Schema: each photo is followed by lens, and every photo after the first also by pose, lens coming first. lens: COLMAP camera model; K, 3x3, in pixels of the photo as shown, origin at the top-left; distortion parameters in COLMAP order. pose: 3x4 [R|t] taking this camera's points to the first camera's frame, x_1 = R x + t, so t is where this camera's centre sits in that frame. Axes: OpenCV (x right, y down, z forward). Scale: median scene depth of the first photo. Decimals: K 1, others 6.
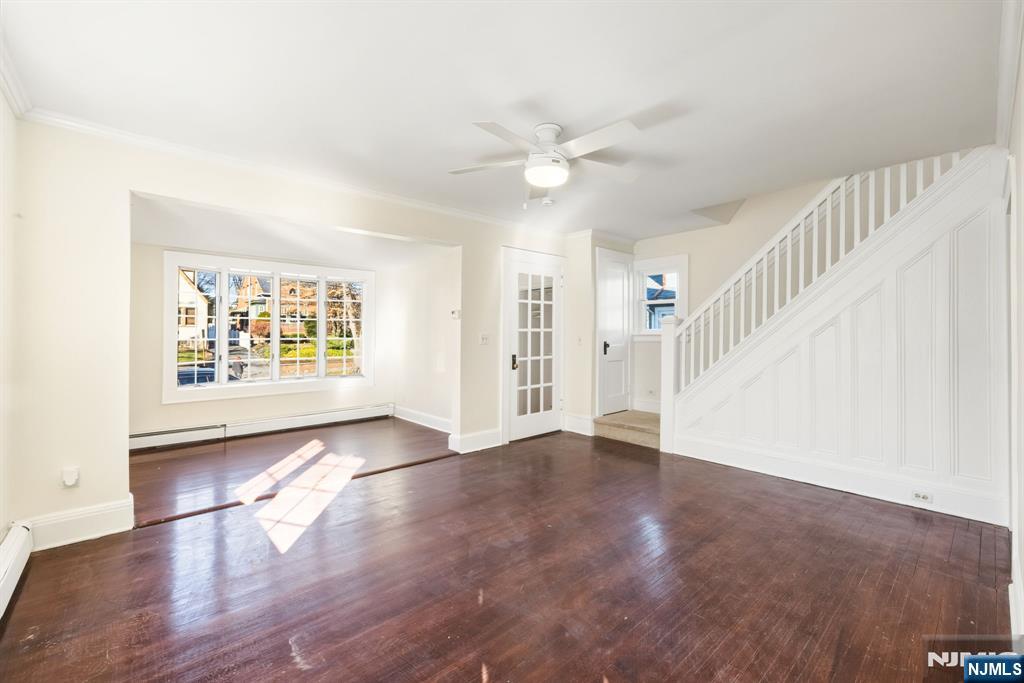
lens RADIAL K [[433.5, 0, 511.3], [0, 433.5, 333.3], [0, 0, 1]] dist [0.000126, -0.000134]
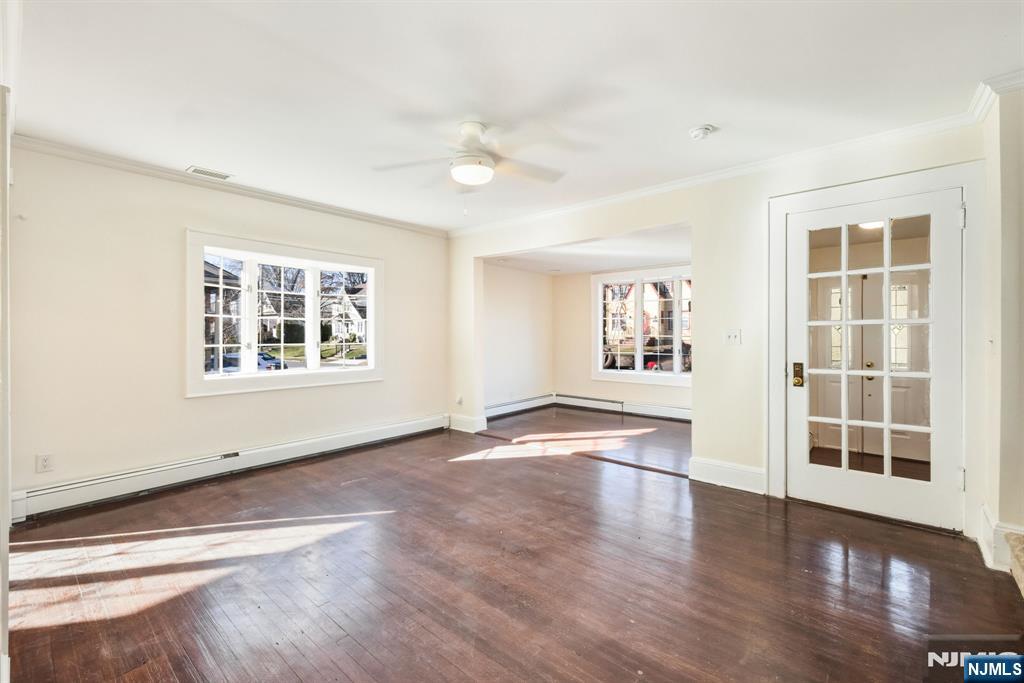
lens RADIAL K [[433.5, 0, 511.3], [0, 433.5, 333.3], [0, 0, 1]] dist [0.000126, -0.000134]
pose [[0.127100, 0.000718, -0.991890, 0.588281], [0.002980, 0.999995, 0.001106, 0.004472], [0.991885, -0.003097, 0.127097, 0.515115]]
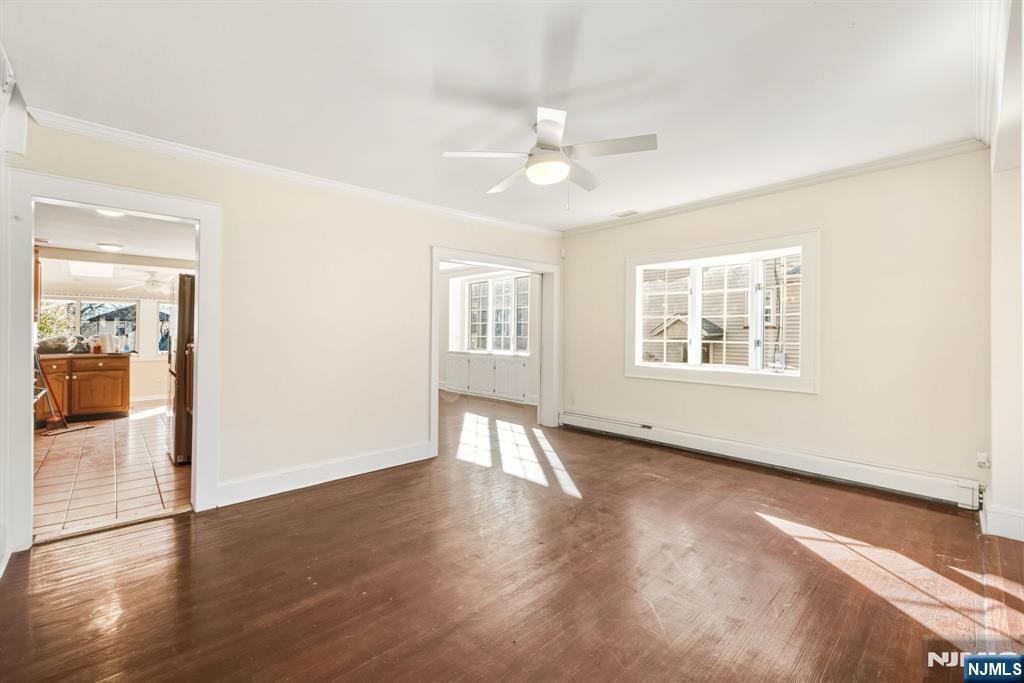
lens RADIAL K [[433.5, 0, 511.3], [0, 433.5, 333.3], [0, 0, 1]] dist [0.000126, -0.000134]
pose [[-0.999831, 0.002485, -0.018204, 0.094625], [0.002412, 0.999989, 0.003981, 0.003721], [0.018214, 0.003937, -0.999826, 1.084000]]
